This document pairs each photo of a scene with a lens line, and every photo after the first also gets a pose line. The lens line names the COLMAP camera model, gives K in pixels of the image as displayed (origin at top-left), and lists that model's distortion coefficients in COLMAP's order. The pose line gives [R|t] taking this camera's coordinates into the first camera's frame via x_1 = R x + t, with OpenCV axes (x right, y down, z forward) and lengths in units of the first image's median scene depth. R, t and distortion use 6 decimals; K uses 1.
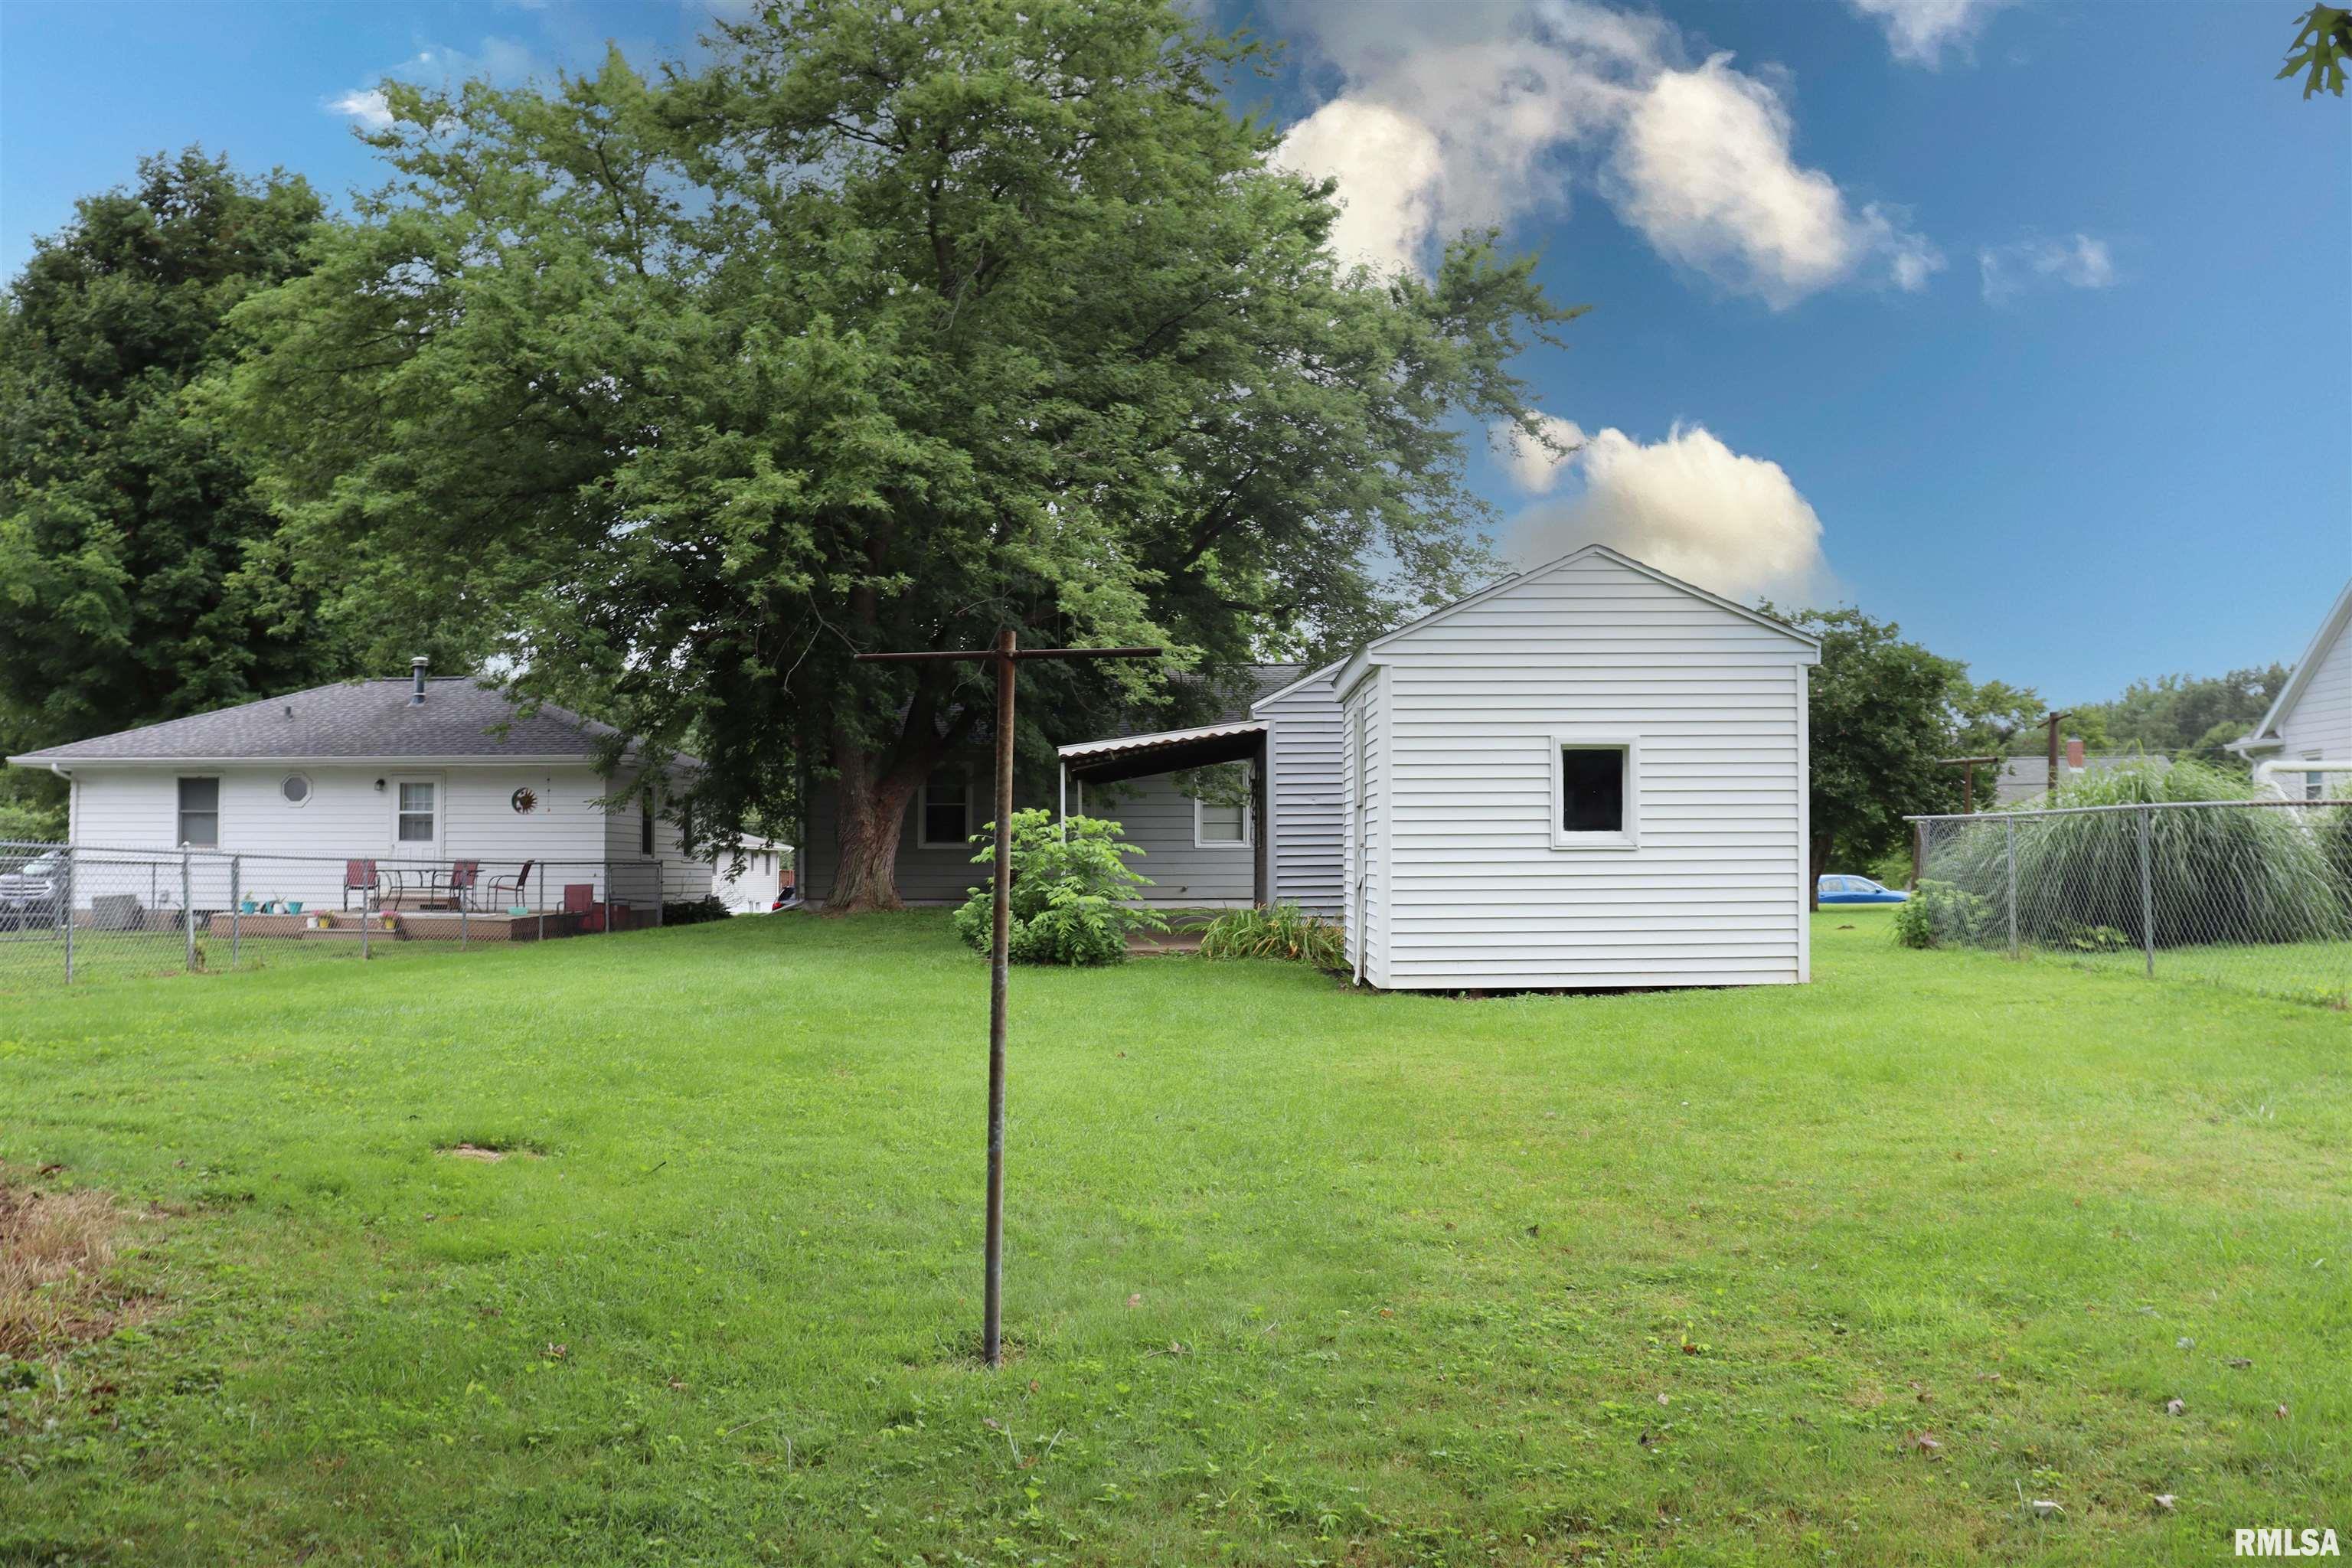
lens RADIAL K [[2012.1, 0, 1176.6], [0, 2012.1, 777.9], [0, 0, 1]] dist [-0.160620, 0.132510]
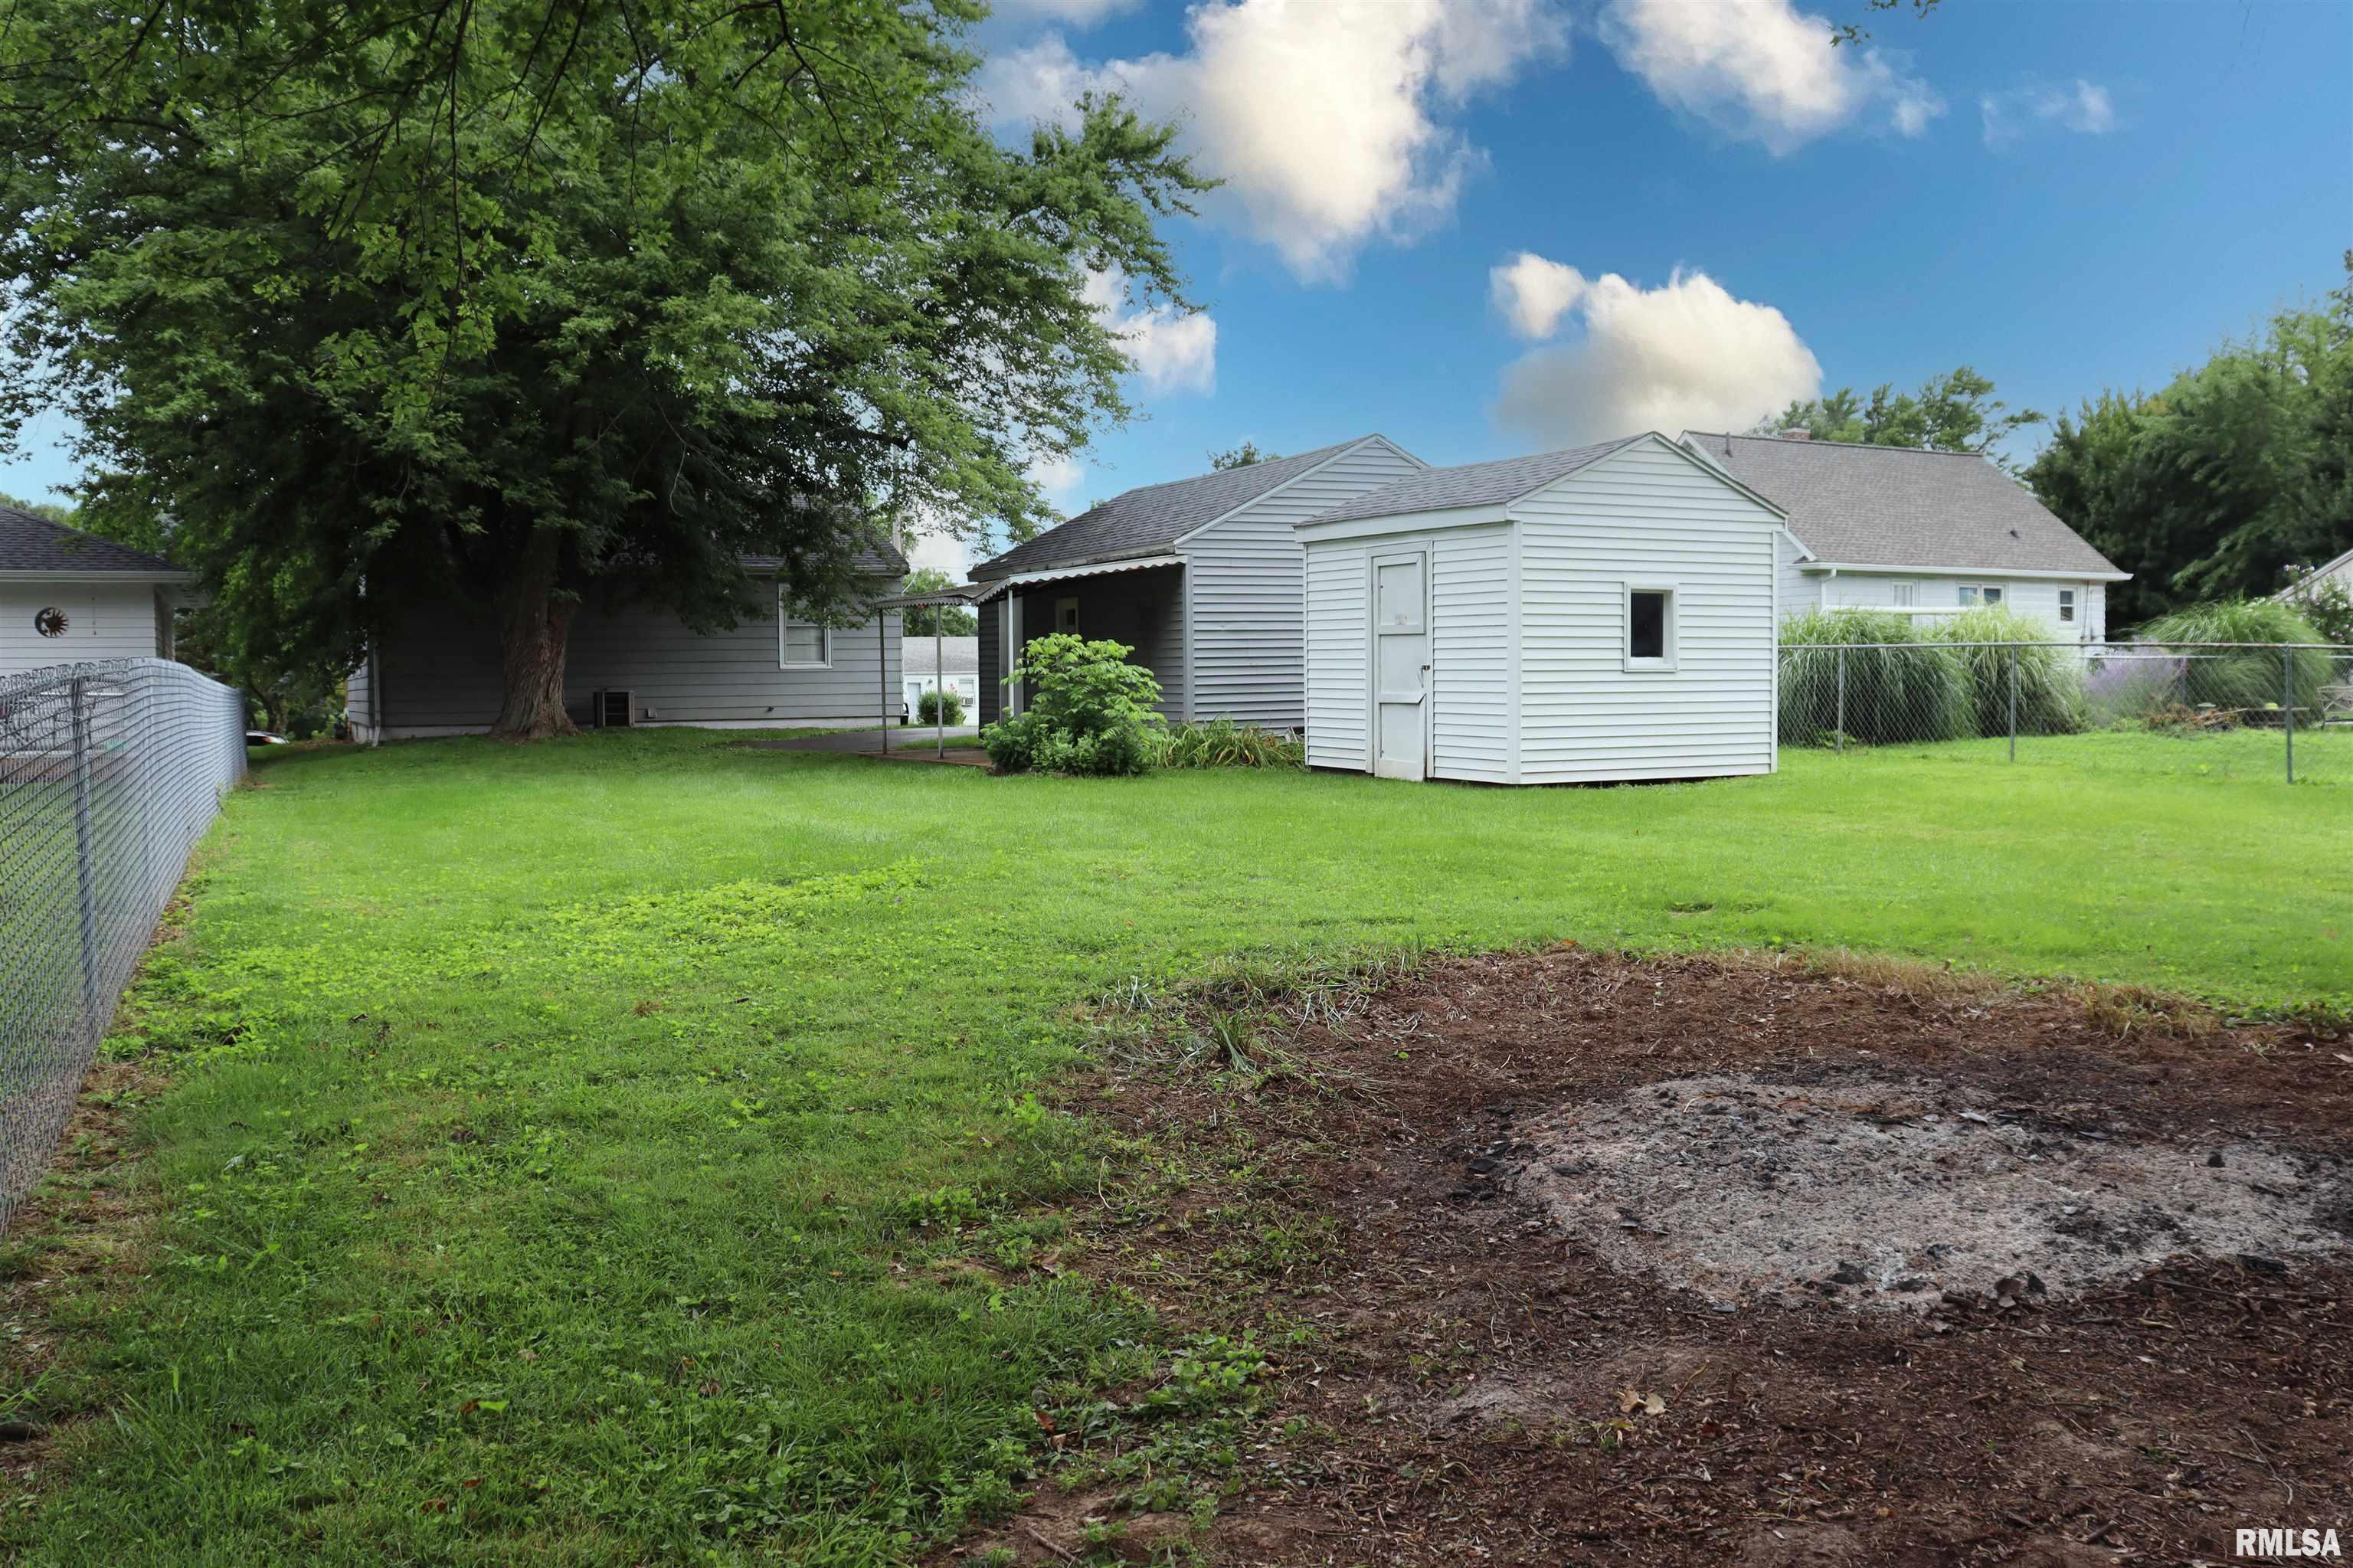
lens RADIAL K [[2013.0, 0, 1180.0], [0, 2013.0, 792.7], [0, 0, 1]] dist [-0.160620, 0.132510]
pose [[0.892621, -0.029941, 0.449813, -0.464802], [-0.014287, 0.995412, 0.094609, -0.002732], [-0.450582, -0.090877, 0.888098, -0.003766]]
